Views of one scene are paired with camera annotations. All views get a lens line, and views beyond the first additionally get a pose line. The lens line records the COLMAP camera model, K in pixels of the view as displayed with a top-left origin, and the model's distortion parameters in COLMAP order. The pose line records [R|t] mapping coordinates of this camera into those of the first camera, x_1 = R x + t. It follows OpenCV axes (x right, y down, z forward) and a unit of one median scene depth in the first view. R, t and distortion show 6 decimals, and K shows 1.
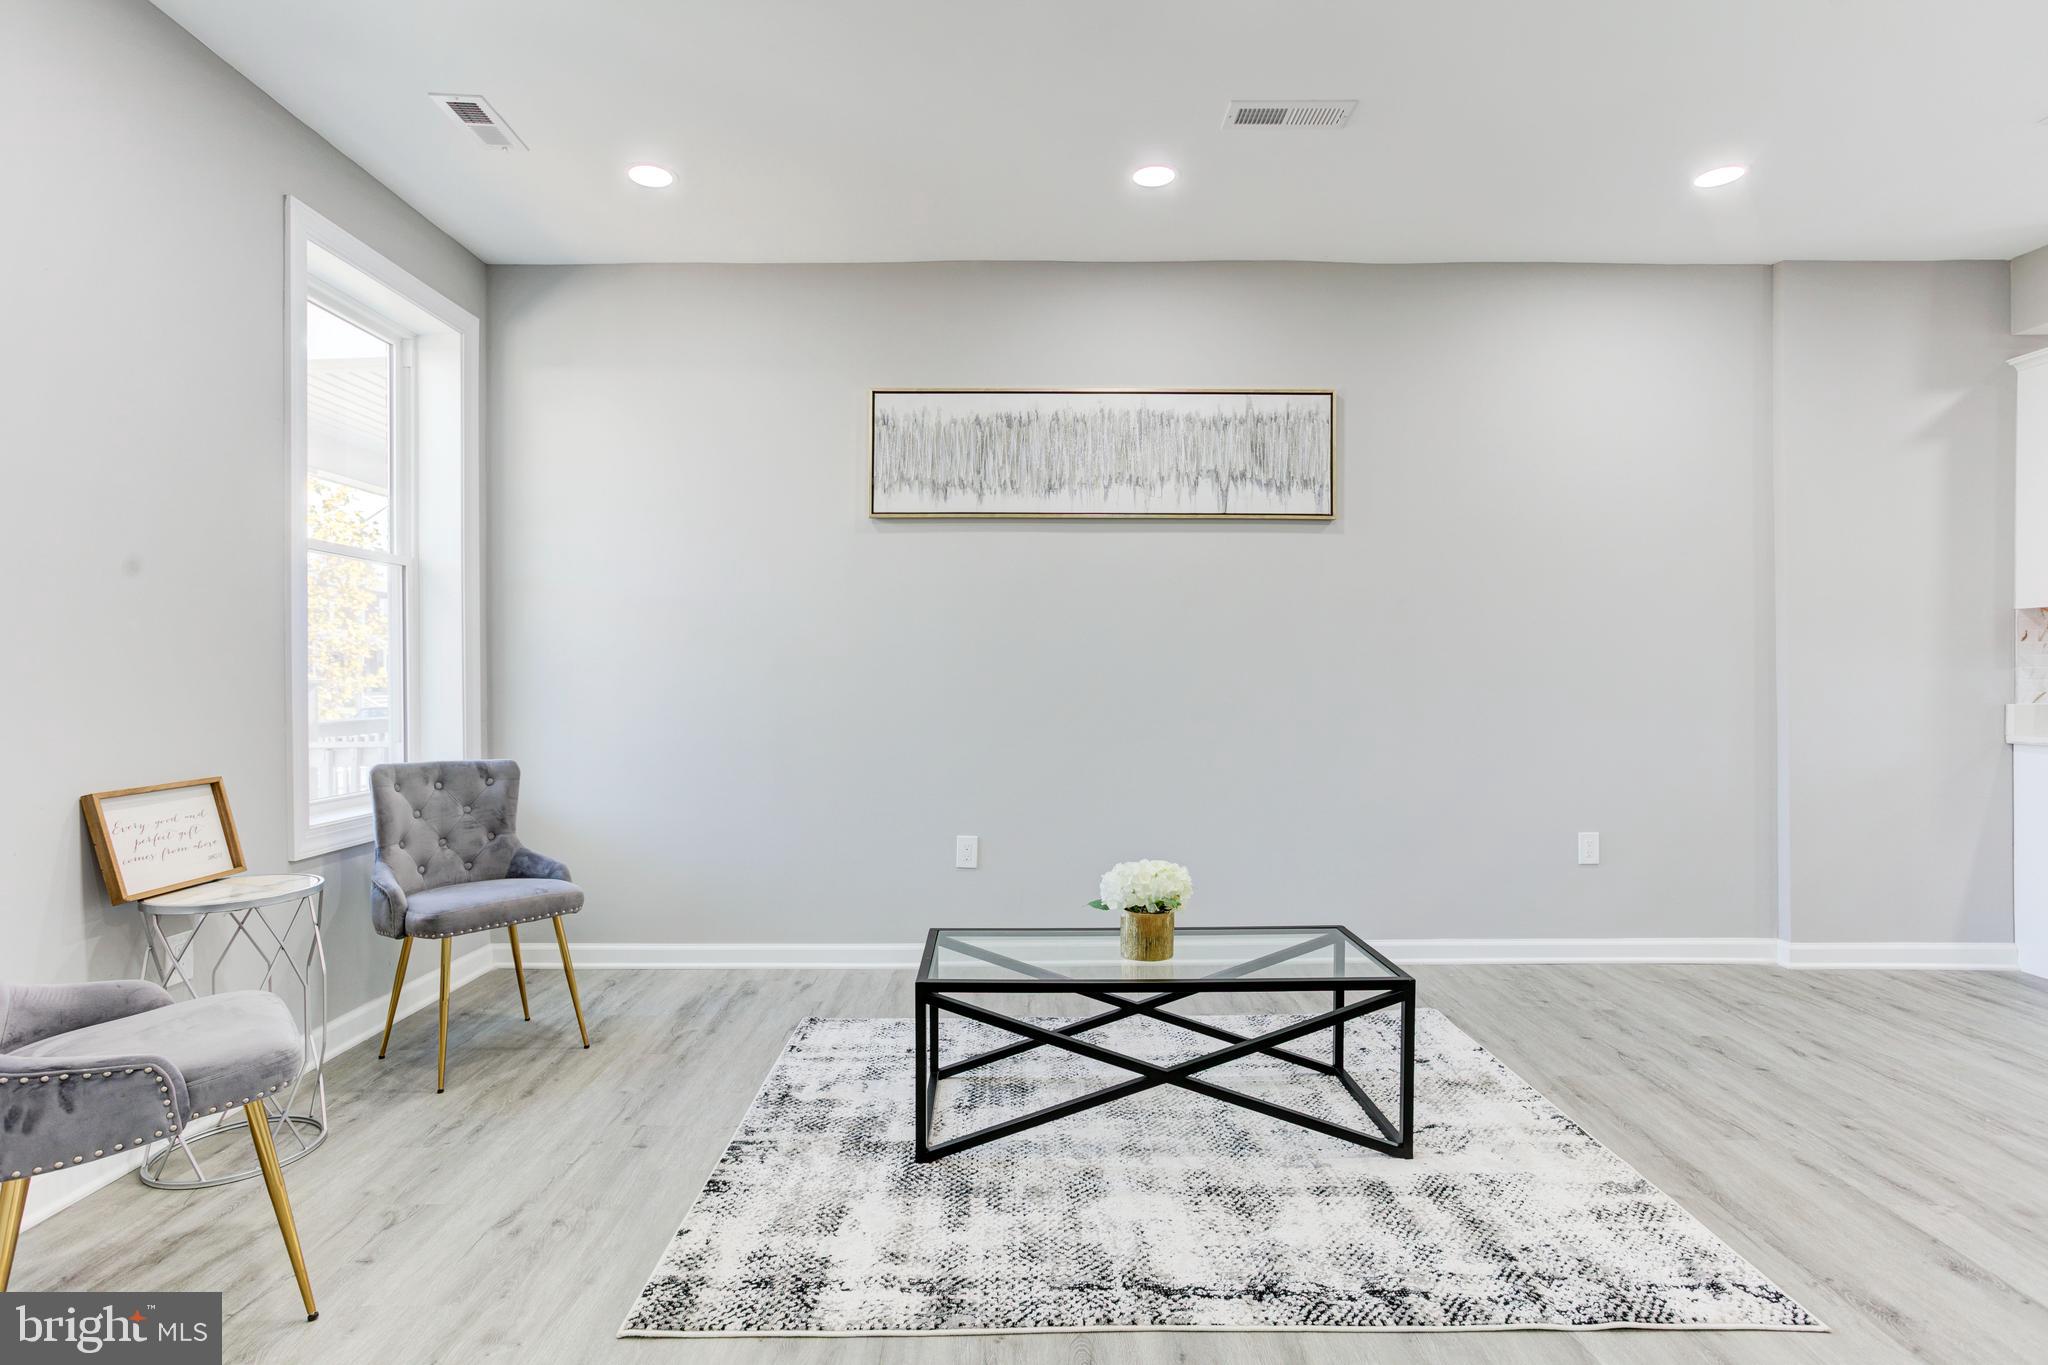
lens RADIAL K [[1004.5, 0, 1051.0], [0, 1004.5, 682.0], [0, 0, 1]] dist [-0.026394, 0.011838]
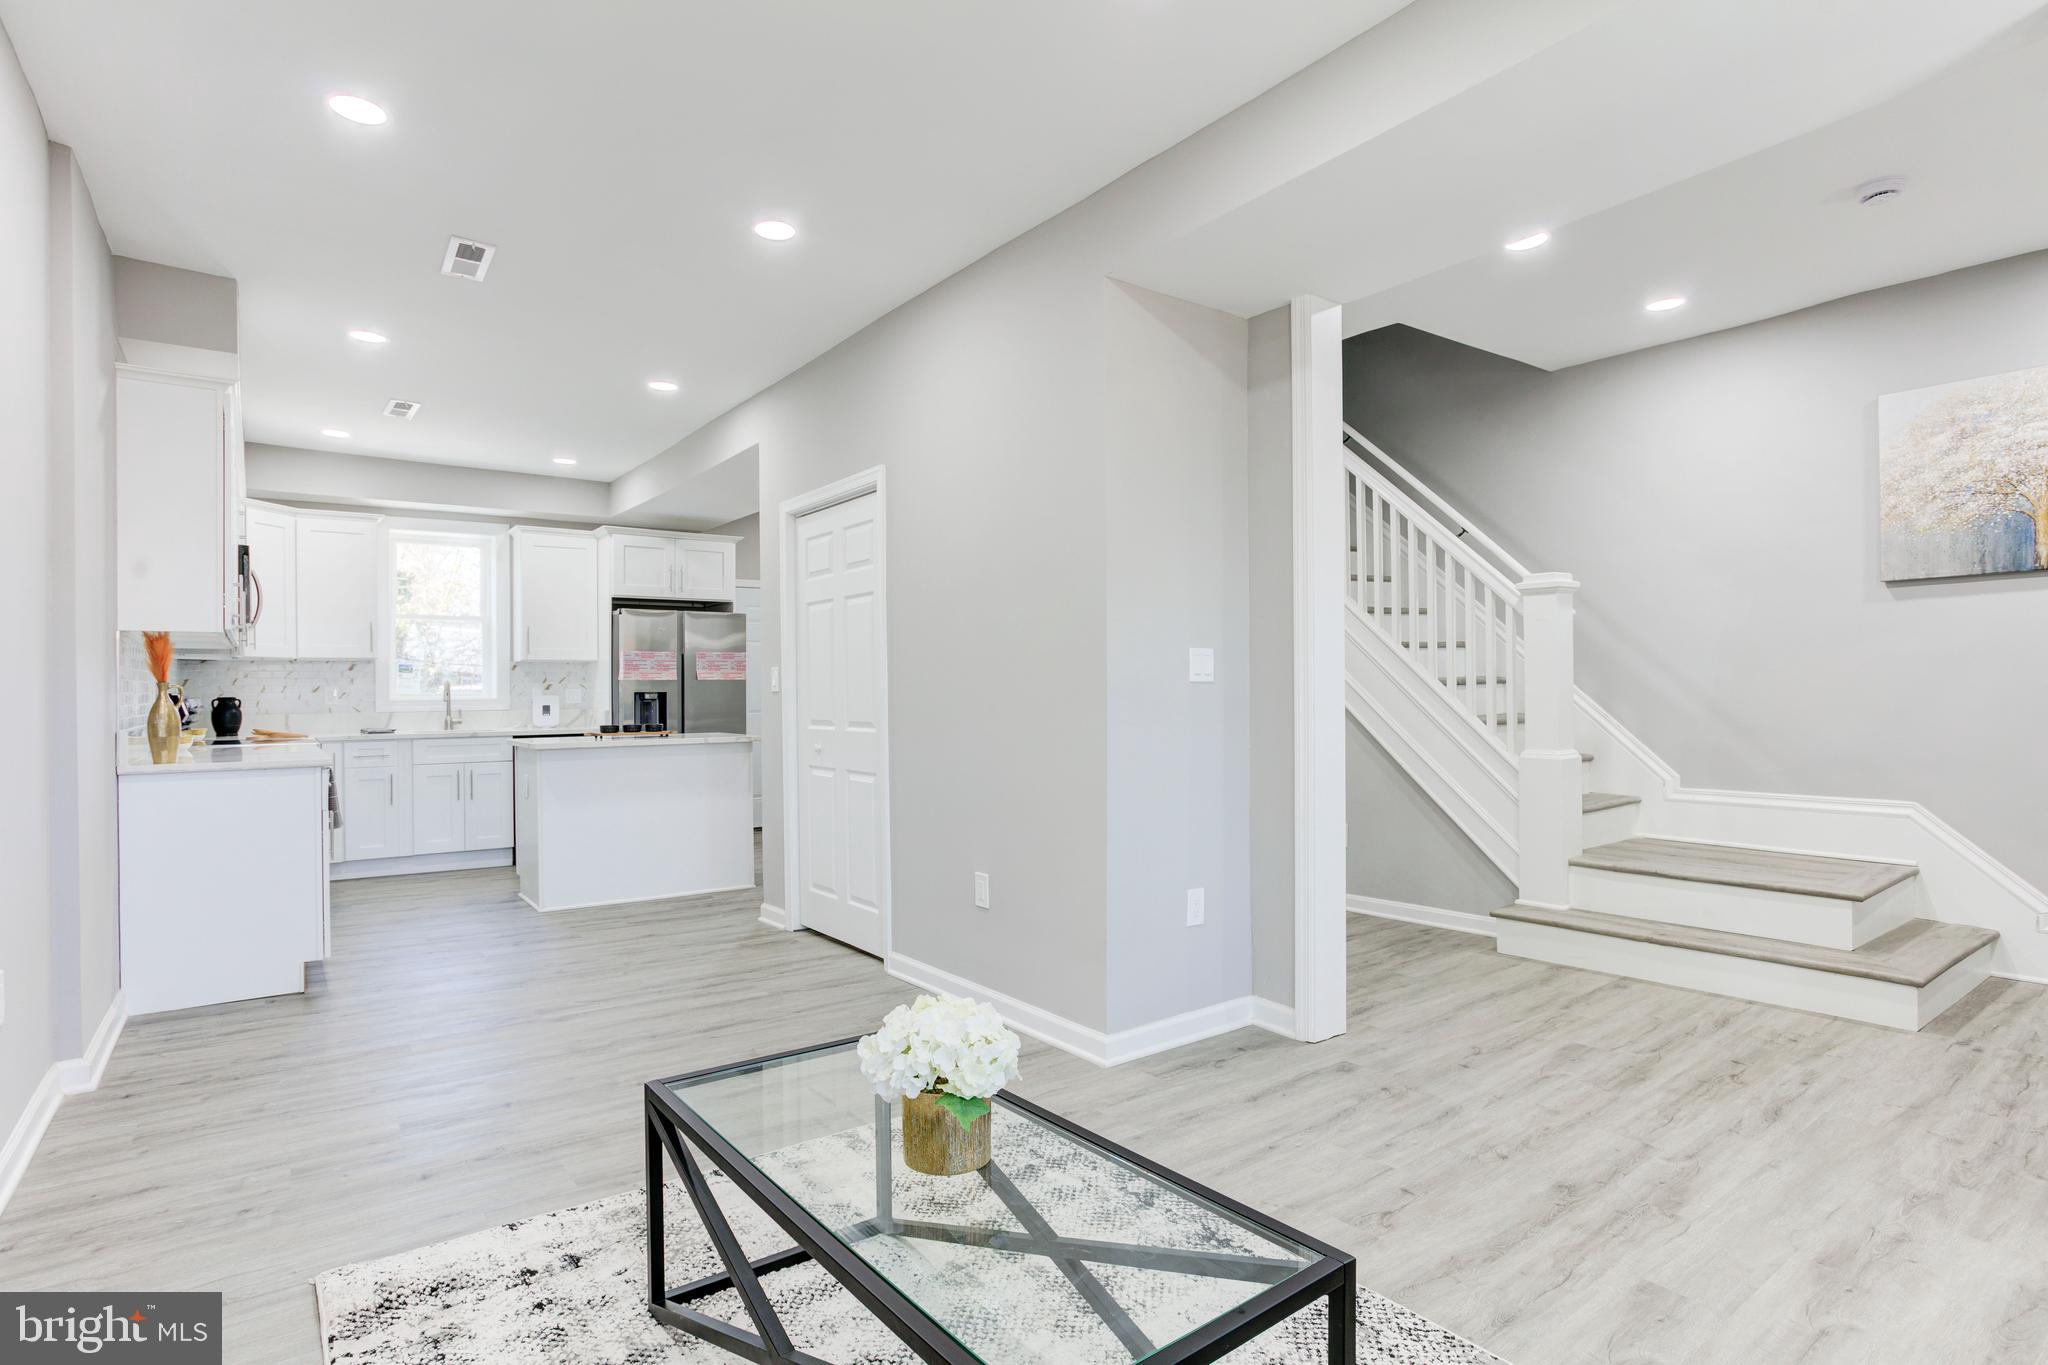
lens RADIAL K [[1057.7, 0, 991.2], [0, 1057.7, 677.1], [0, 0, 1]] dist [-0.031199, 0.011233]
pose [[-0.541675, 0.015243, 0.840450, -0.342078], [0.015808, 0.999843, -0.007946, -0.008081], [-0.840439, 0.008982, -0.541831, 0.999867]]
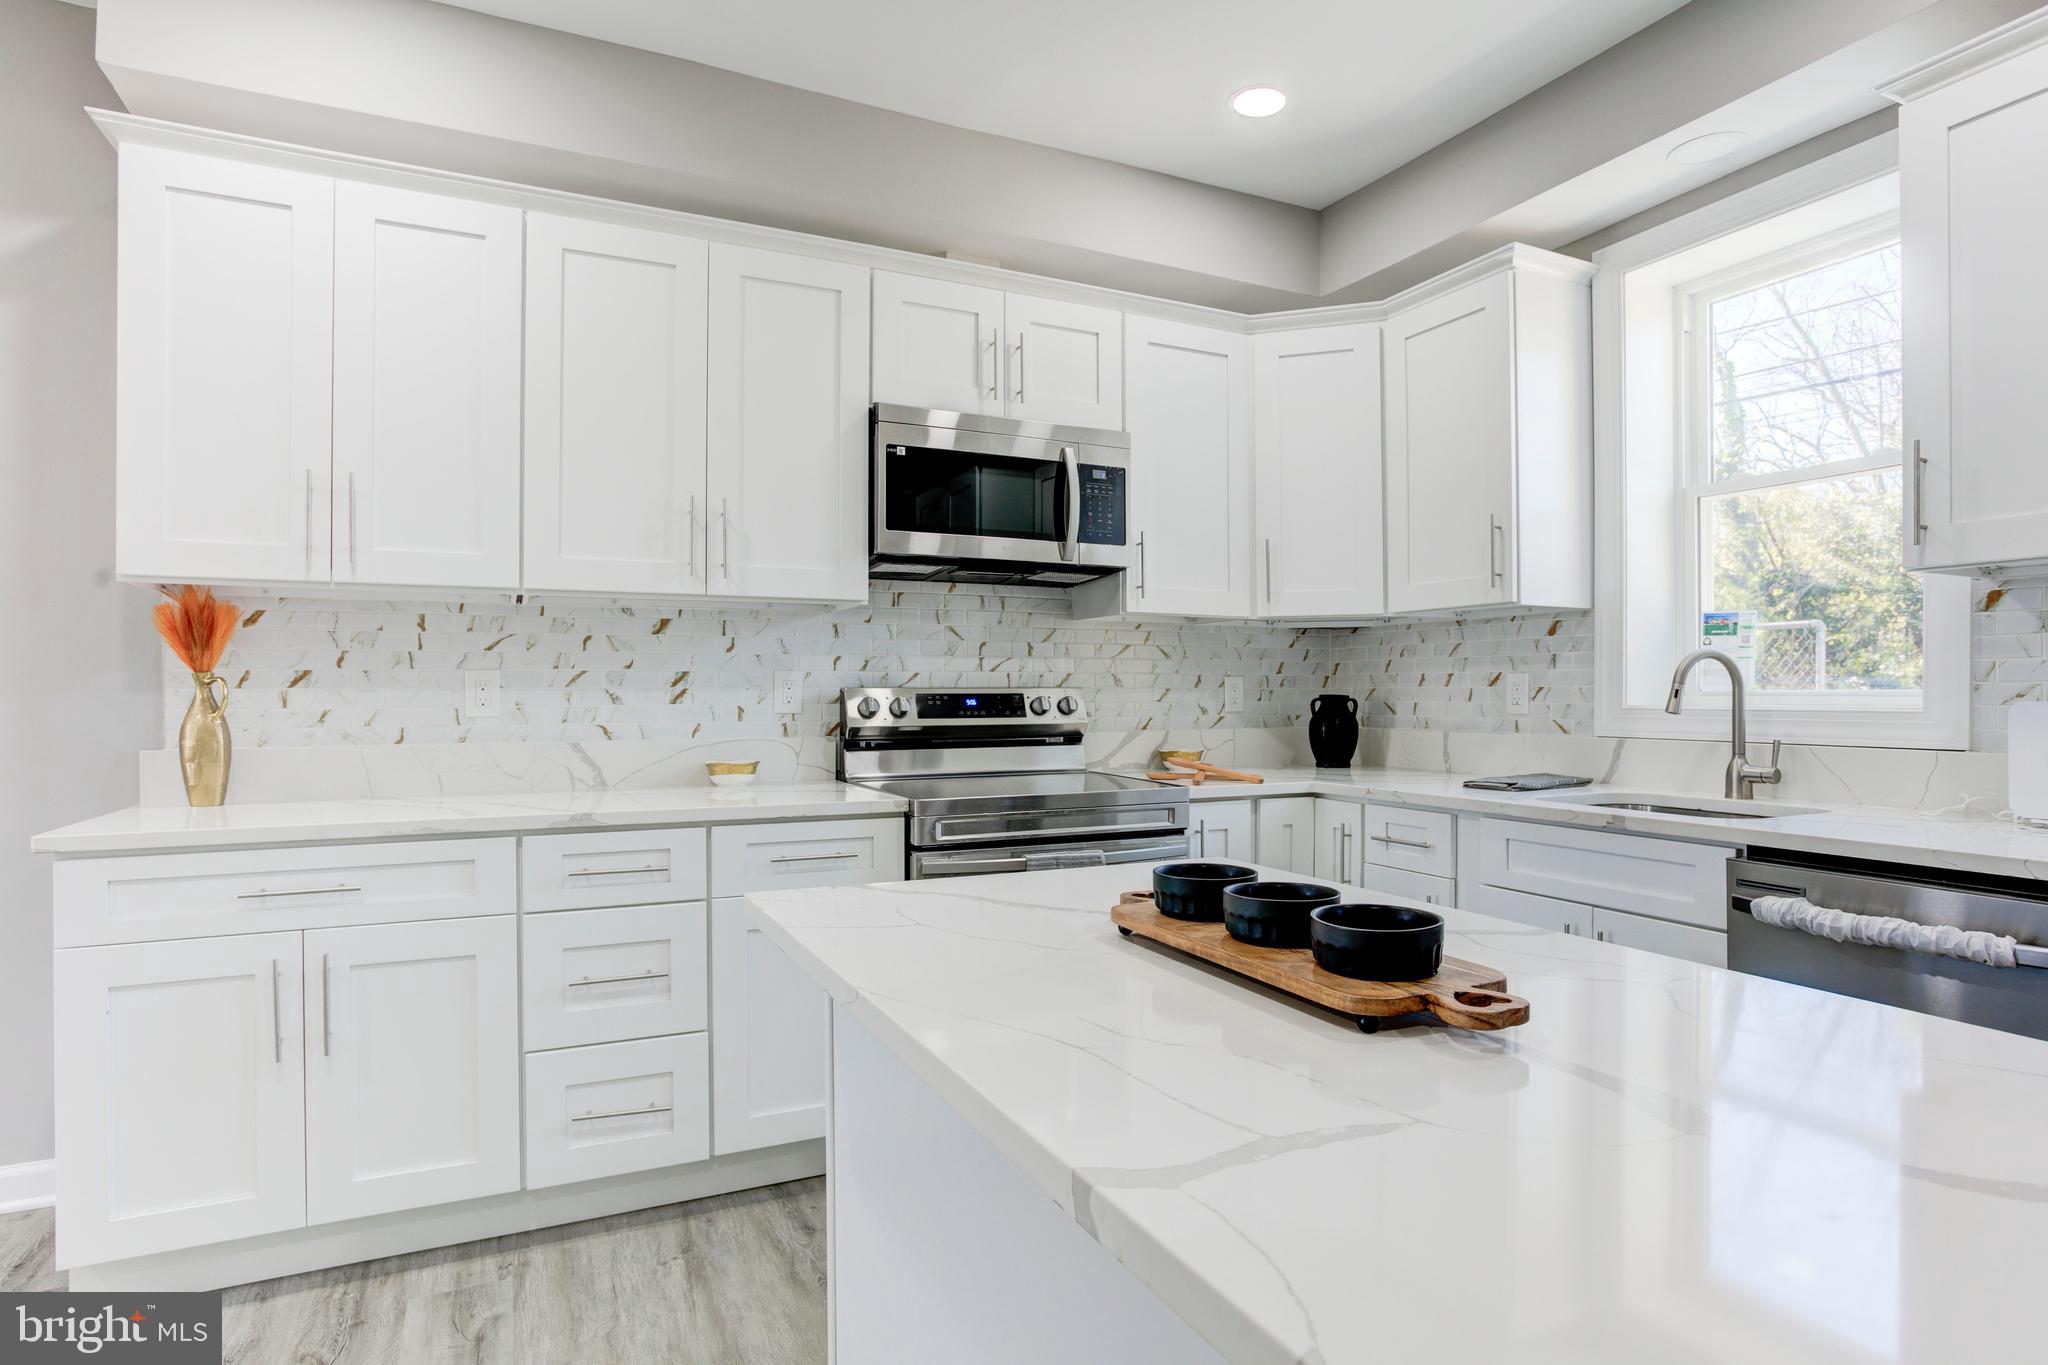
lens RADIAL K [[1099.7, 0, 1054.0], [0, 1099.7, 683.2], [0, 0, 1]] dist [-0.060053, 0.029592]
pose [[0.918798, -0.001556, 0.394725, 1.428985], [0.007180, 0.999893, -0.012770, -0.007925], [-0.394662, 0.014567, 0.918711, 0.232524]]
